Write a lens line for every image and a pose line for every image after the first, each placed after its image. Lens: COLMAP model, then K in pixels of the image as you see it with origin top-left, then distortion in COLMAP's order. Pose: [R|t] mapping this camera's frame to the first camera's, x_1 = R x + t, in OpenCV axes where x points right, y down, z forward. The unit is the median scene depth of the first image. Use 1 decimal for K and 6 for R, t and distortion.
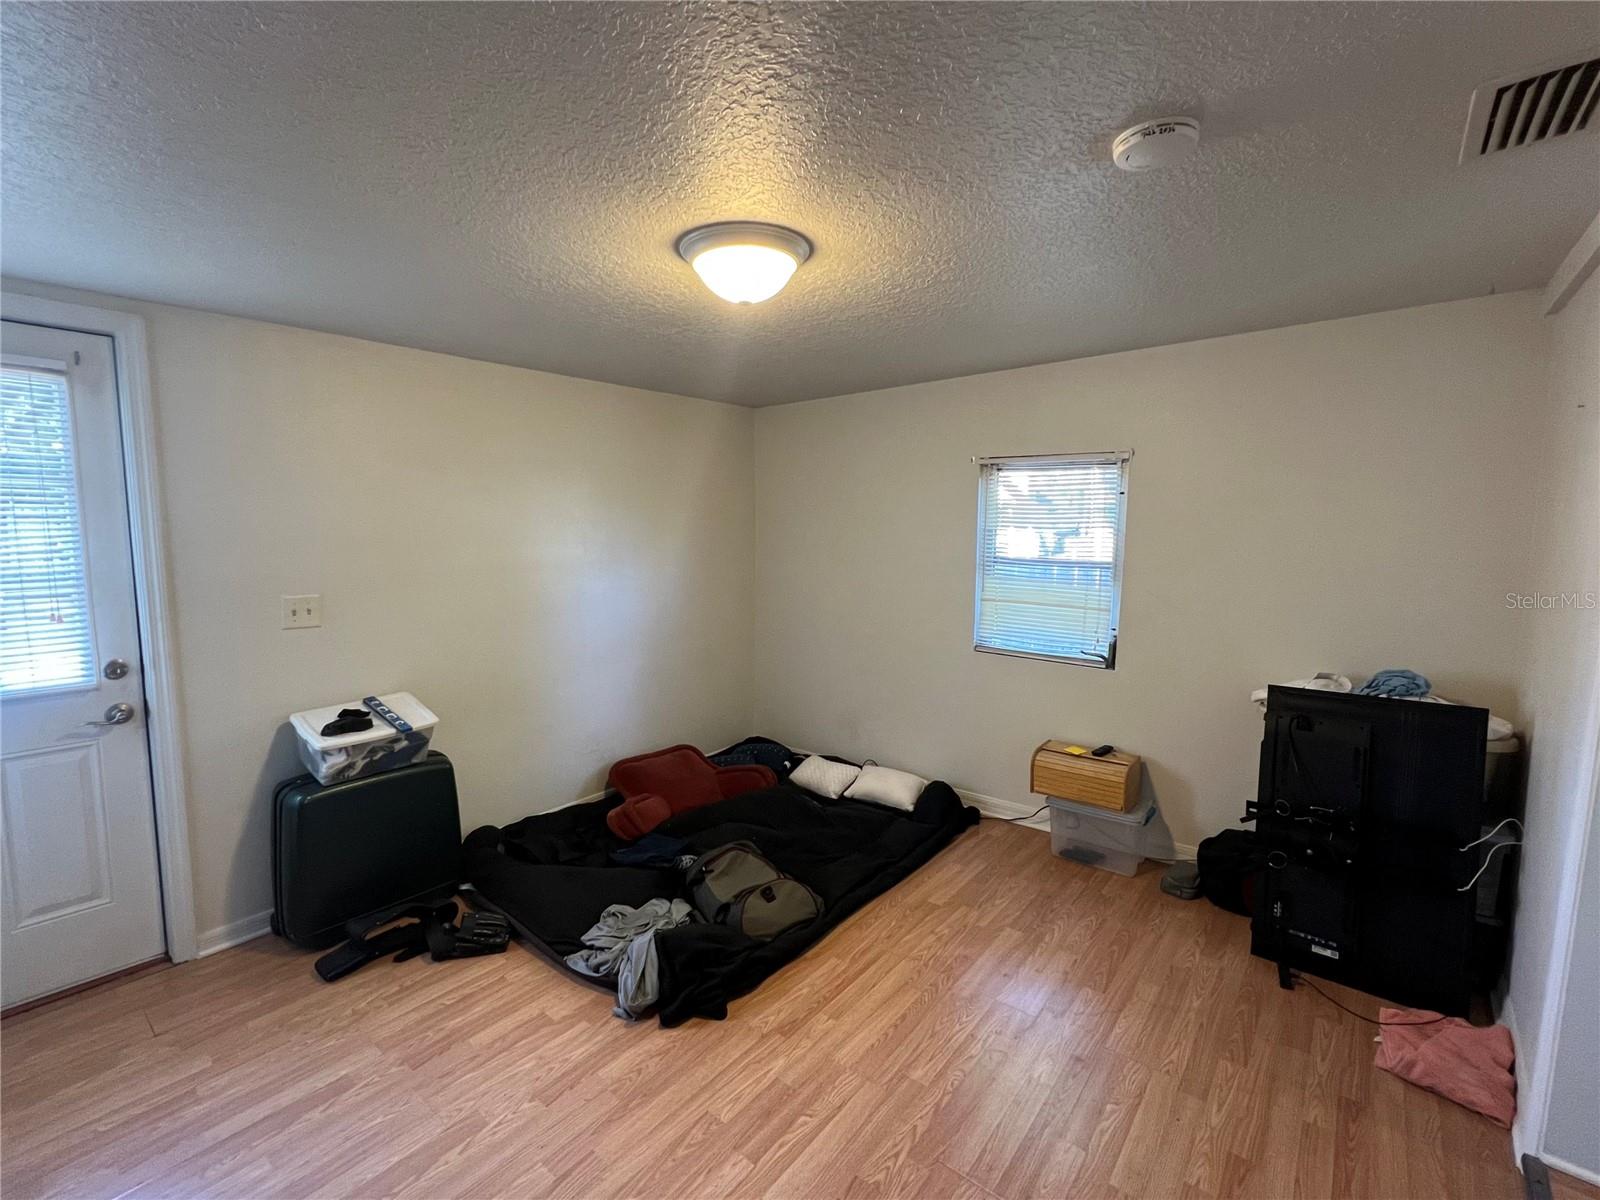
lens RADIAL K [[635.8, 0, 794.8], [0, 635.8, 593.7], [0, 0, 1]] dist [0.012116, -0.000685]
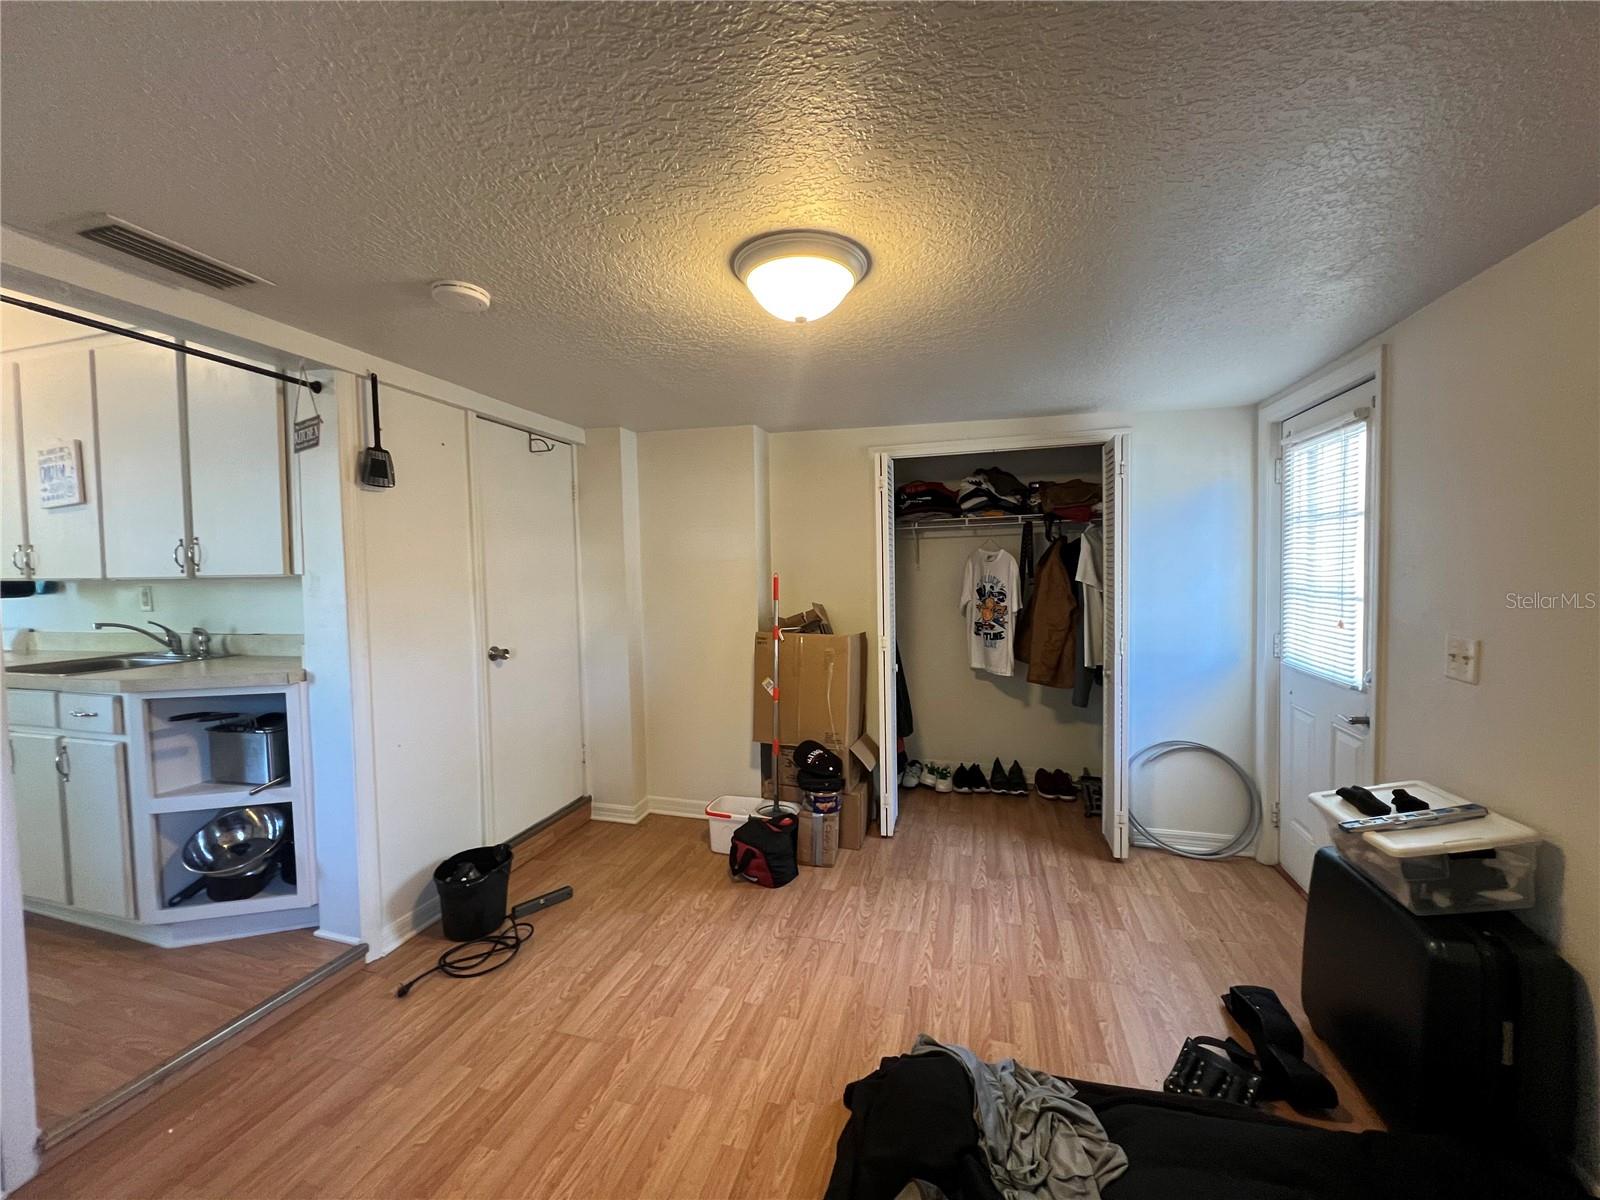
lens RADIAL K [[635.8, 0, 798.7], [0, 635.8, 597.7], [0, 0, 1]] dist [0.012116, -0.000685]
pose [[-0.907629, 0.027660, -0.418861, 0.357671], [-0.031683, 0.990467, 0.134059, -0.170489], [0.418576, 0.134946, -0.898100, 1.992782]]
